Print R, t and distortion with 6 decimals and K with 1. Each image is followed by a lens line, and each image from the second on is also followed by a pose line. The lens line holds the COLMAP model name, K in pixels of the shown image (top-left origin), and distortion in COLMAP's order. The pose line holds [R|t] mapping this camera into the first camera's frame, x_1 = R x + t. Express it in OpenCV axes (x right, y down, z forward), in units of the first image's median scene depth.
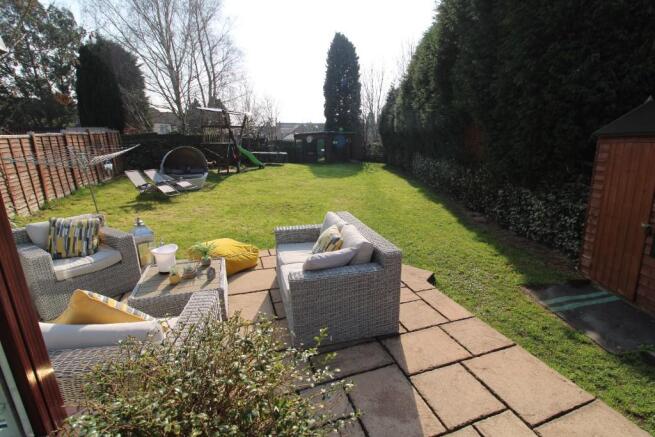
lens RADIAL K [[303.3, 0, 329.2], [0, 303.3, 219.9], [0, 0, 1]] dist [-0.010798, -0.003683]
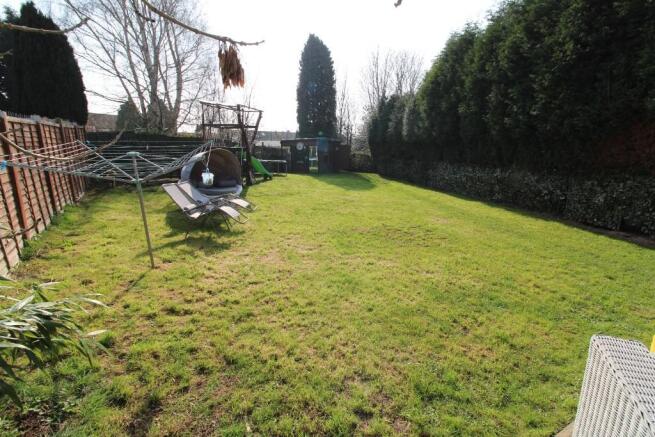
lens RADIAL K [[303.3, 0, 326.9], [0, 303.3, 220.5], [0, 0, 1]] dist [-0.010798, -0.003683]
pose [[0.975475, -0.030688, 0.217961, -0.145911], [0.037356, 0.998950, -0.026537, -0.018021], [-0.216918, 0.034029, 0.975597, 0.098666]]
